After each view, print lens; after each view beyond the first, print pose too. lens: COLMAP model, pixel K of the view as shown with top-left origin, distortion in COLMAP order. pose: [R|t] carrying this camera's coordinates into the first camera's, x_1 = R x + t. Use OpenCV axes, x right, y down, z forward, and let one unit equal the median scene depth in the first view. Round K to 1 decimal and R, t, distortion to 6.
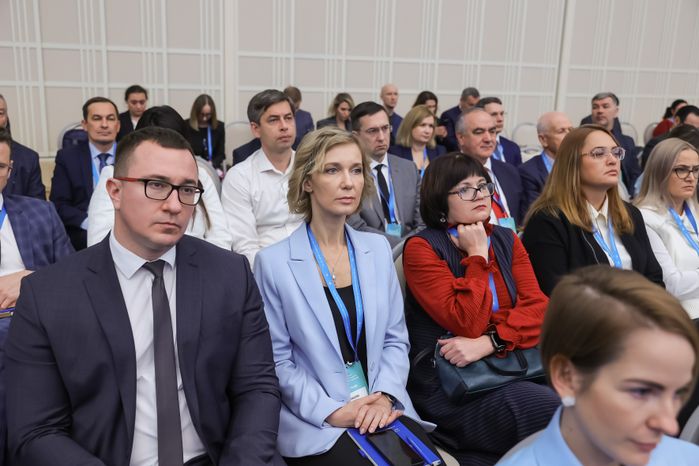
lens RADIAL K [[688.6, 0, 349.5], [0, 688.6, 233.0], [0, 0, 1]] dist [0.018330, 0.024367]
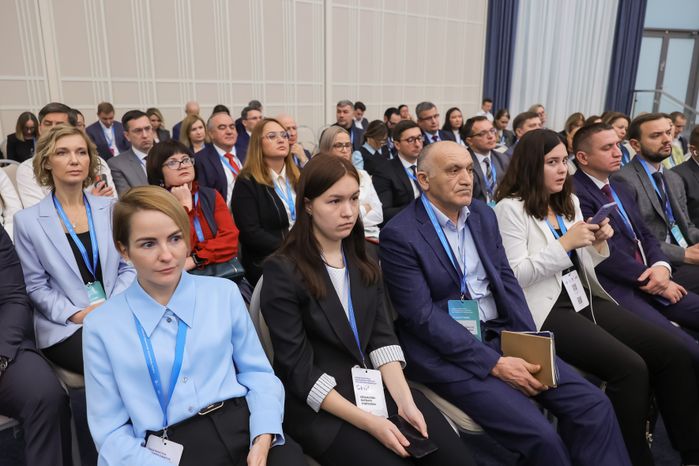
lens RADIAL K [[543.6, 0, 349.5], [0, 543.6, 233.0], [0, 0, 1]] dist [0.000758, 0.001269]
pose [[0.965295, -0.091330, 0.244673, 0.246287], [0.085327, 0.995736, 0.035046, 0.083252], [-0.246831, -0.012952, 0.968972, -0.251681]]
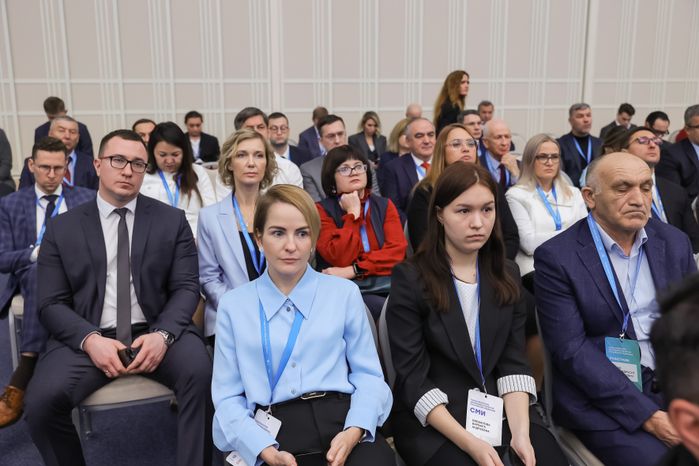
lens RADIAL K [[687.9, 0, 349.5], [0, 687.9, 233.0], [0, 0, 1]] dist [0.007844, -0.001751]
pose [[0.988794, -0.007898, -0.149078, 0.410884], [0.003076, 0.999465, -0.032551, 0.125053], [0.149255, 0.031728, 0.988290, -0.454263]]
